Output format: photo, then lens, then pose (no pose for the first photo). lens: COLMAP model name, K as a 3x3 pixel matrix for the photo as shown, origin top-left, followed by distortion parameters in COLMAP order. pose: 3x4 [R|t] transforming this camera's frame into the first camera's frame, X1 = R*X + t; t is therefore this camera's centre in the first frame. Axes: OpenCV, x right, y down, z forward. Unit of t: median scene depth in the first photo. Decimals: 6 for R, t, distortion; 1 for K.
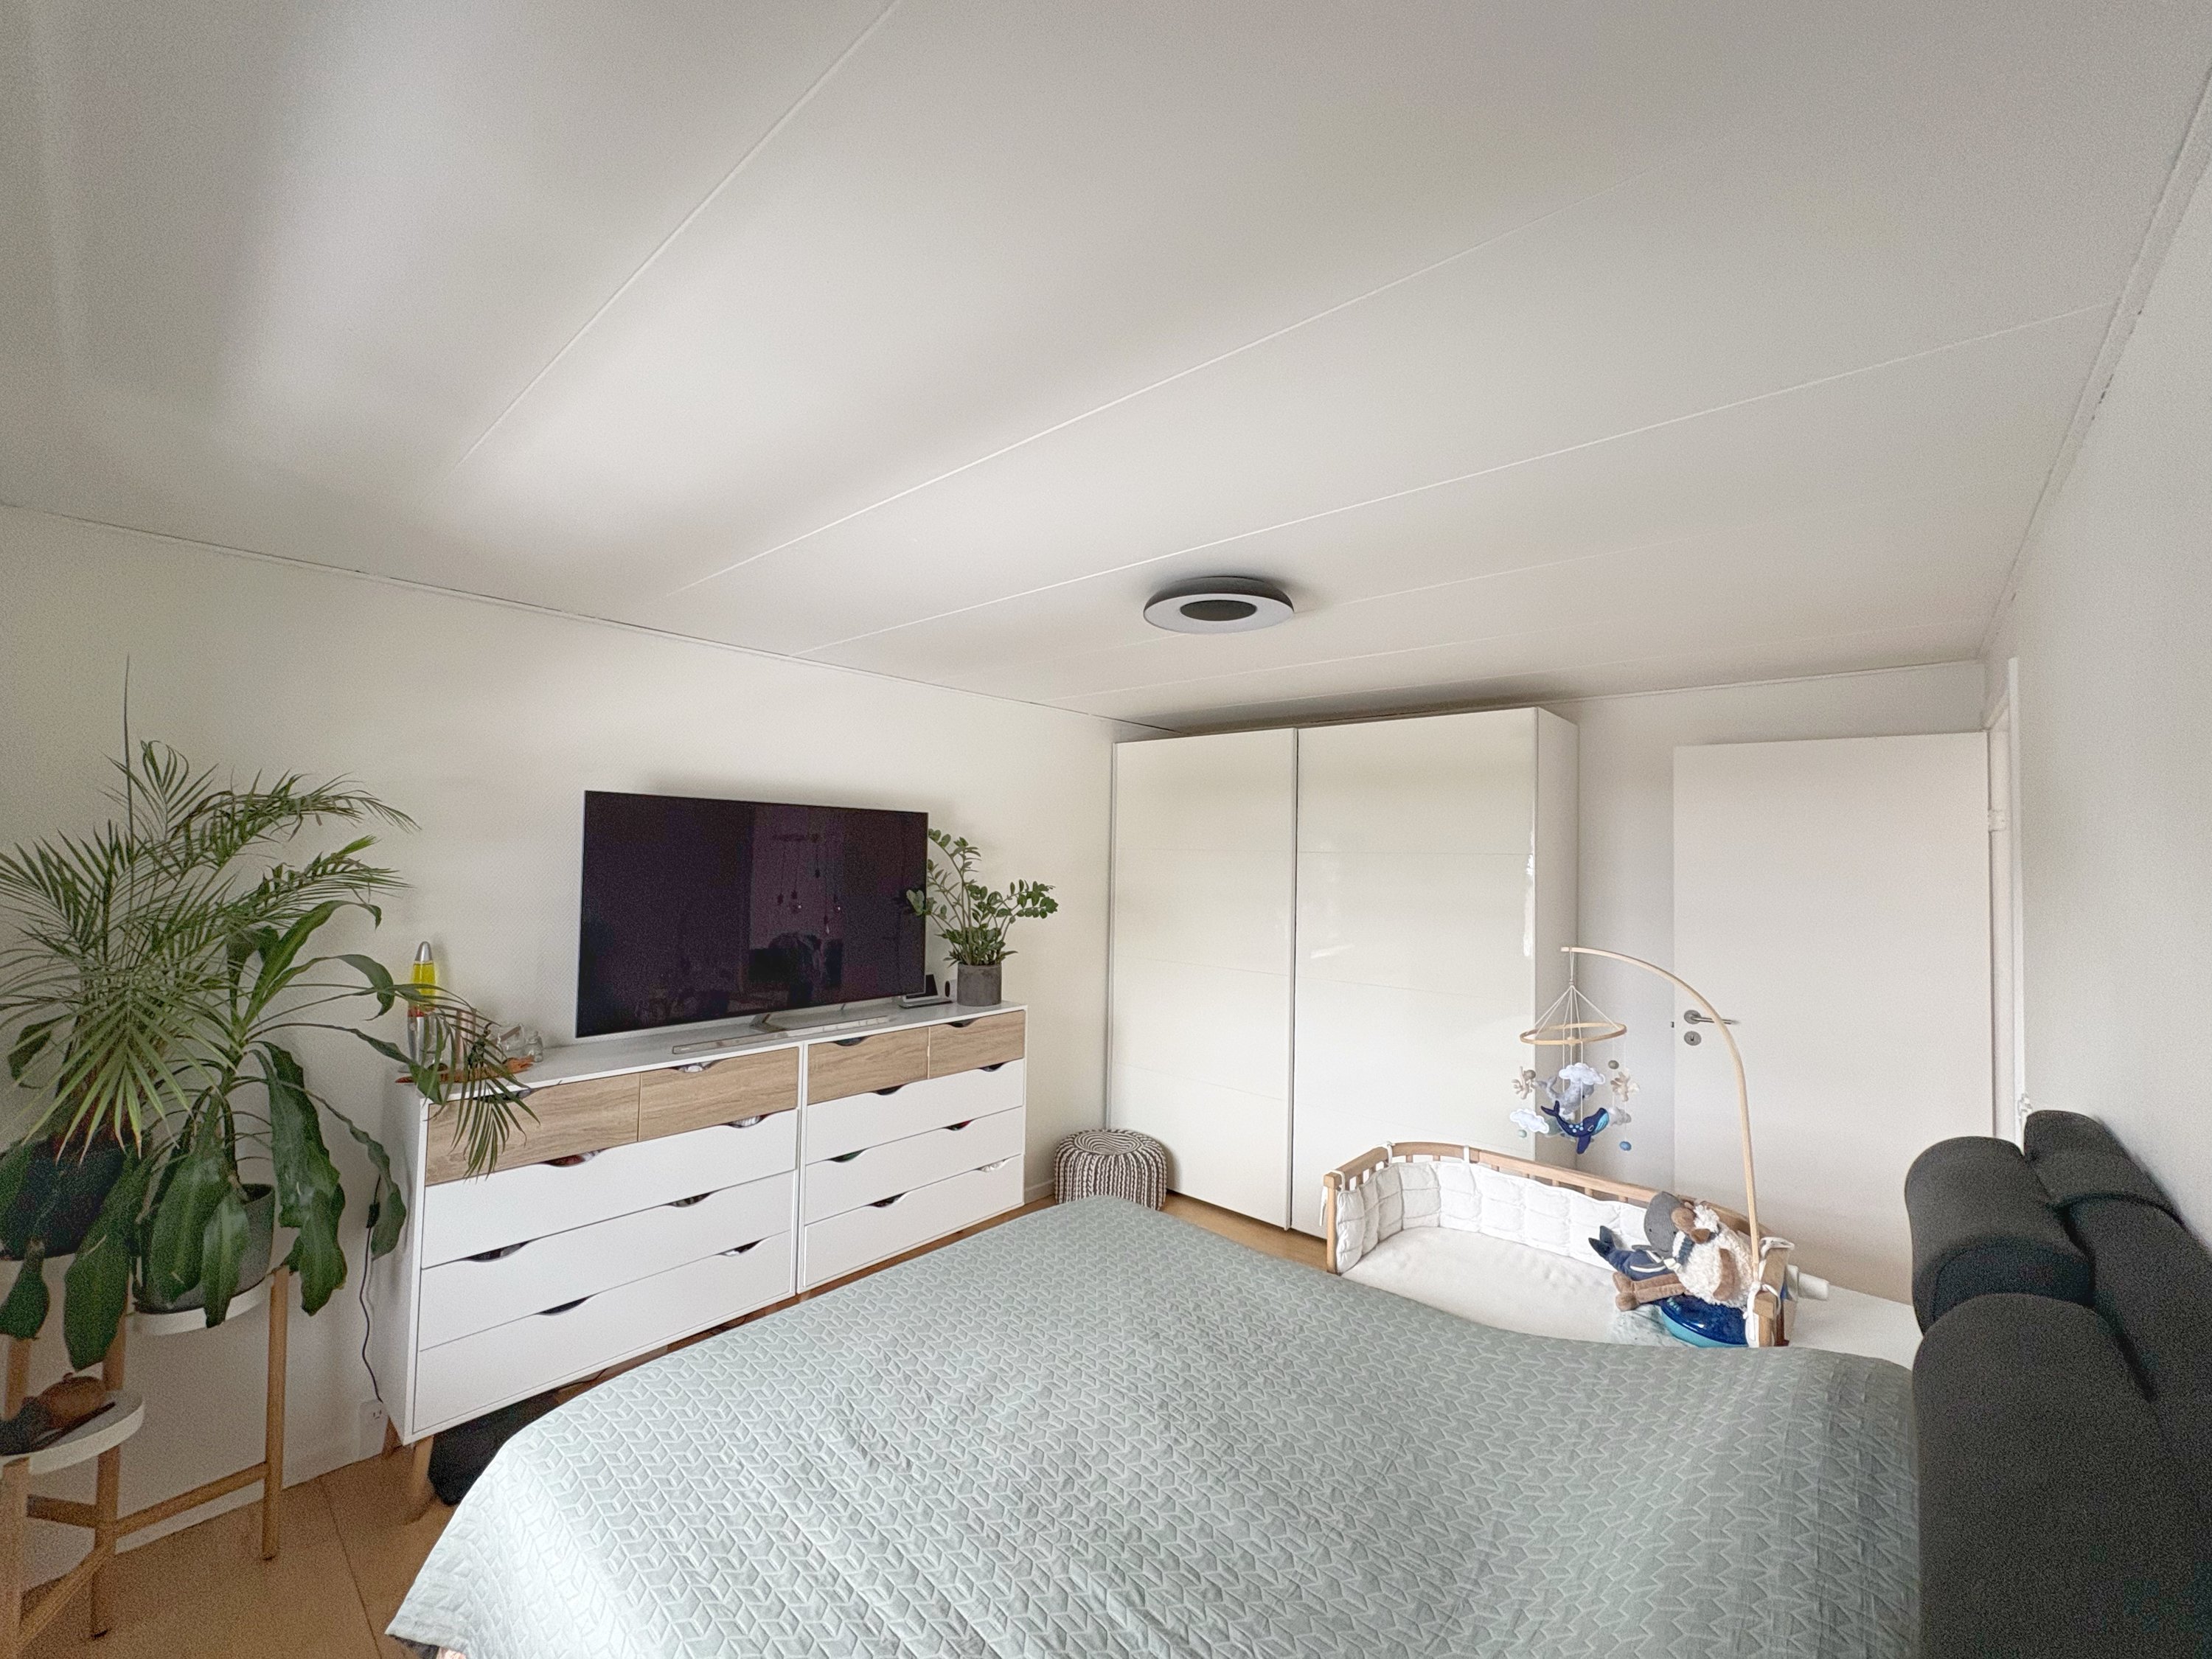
lens RADIAL K [[879.4, 0, 1104.9], [0, 879.4, 828.5], [0, 0, 1]] dist [0.003450, 0.000757]
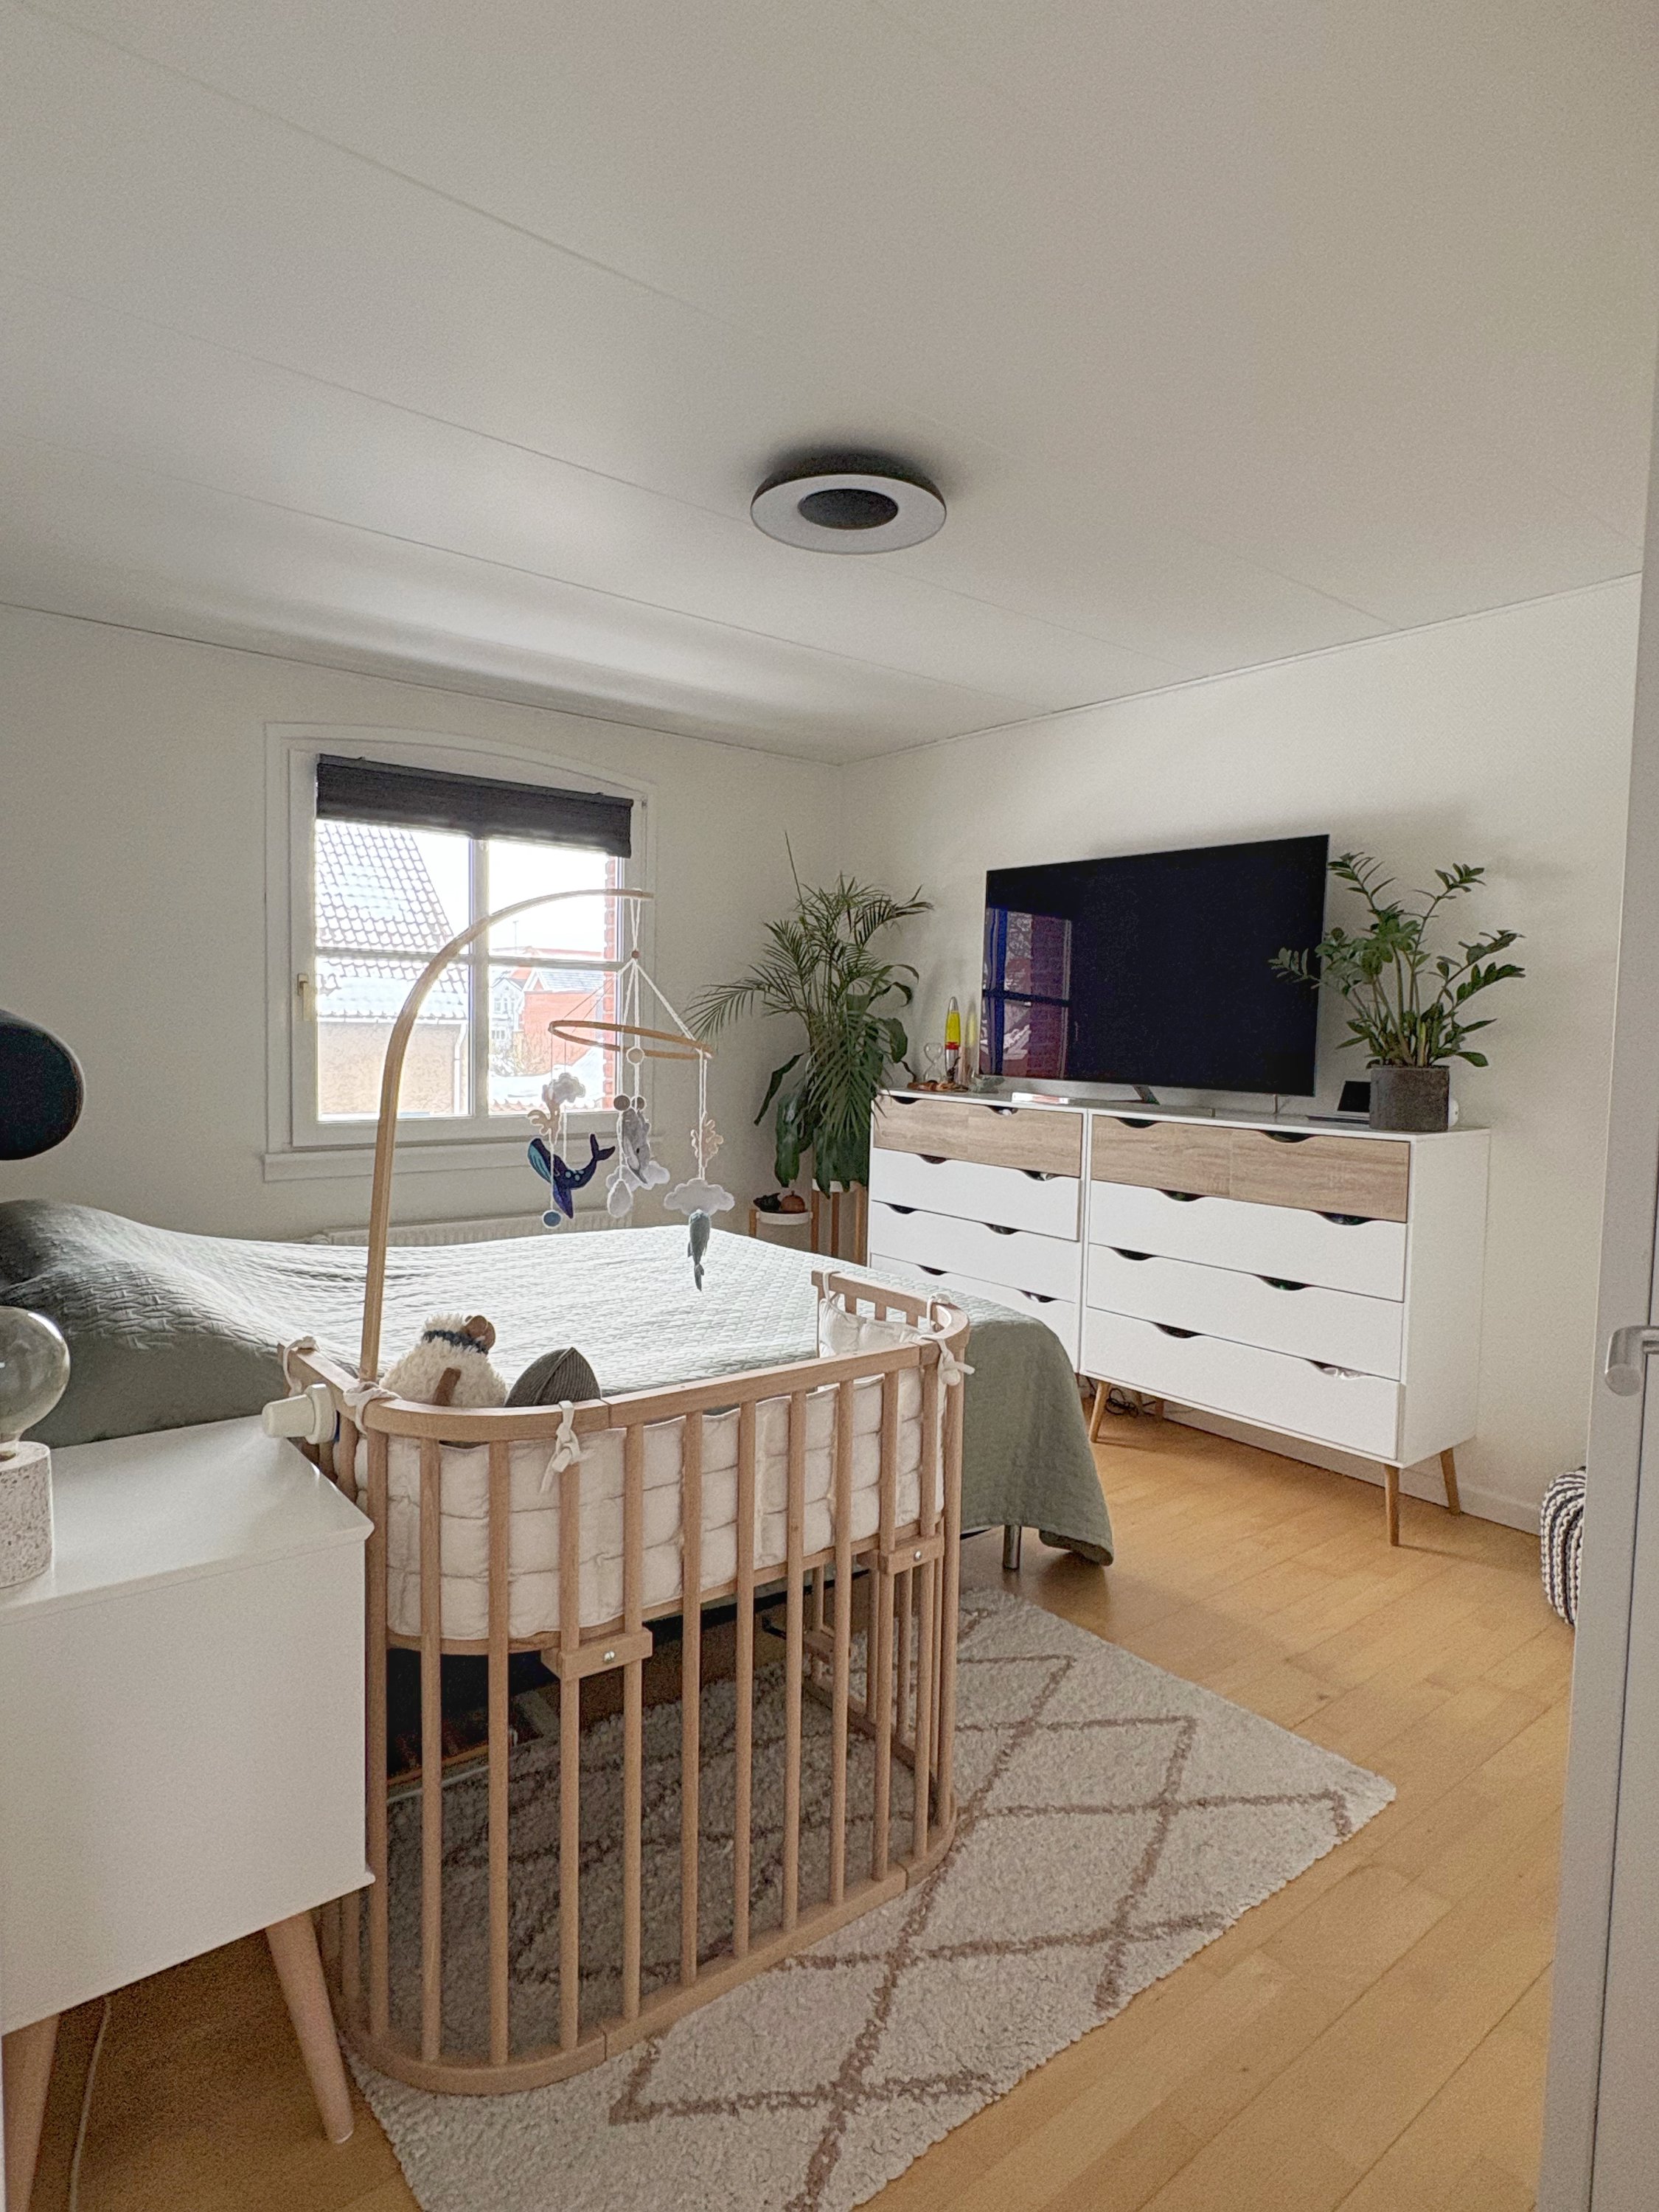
lens RADIAL K [[1215.3, 0, 826.7], [0, 1215.3, 1110.3], [0, 0, 1]] dist [0.003502, 0.000135]
pose [[-0.168744, 0.048841, -0.984449, 0.888570], [0.009825, 0.998805, 0.047869, 0.162725], [0.985611, -0.001594, -0.169023, 0.863204]]
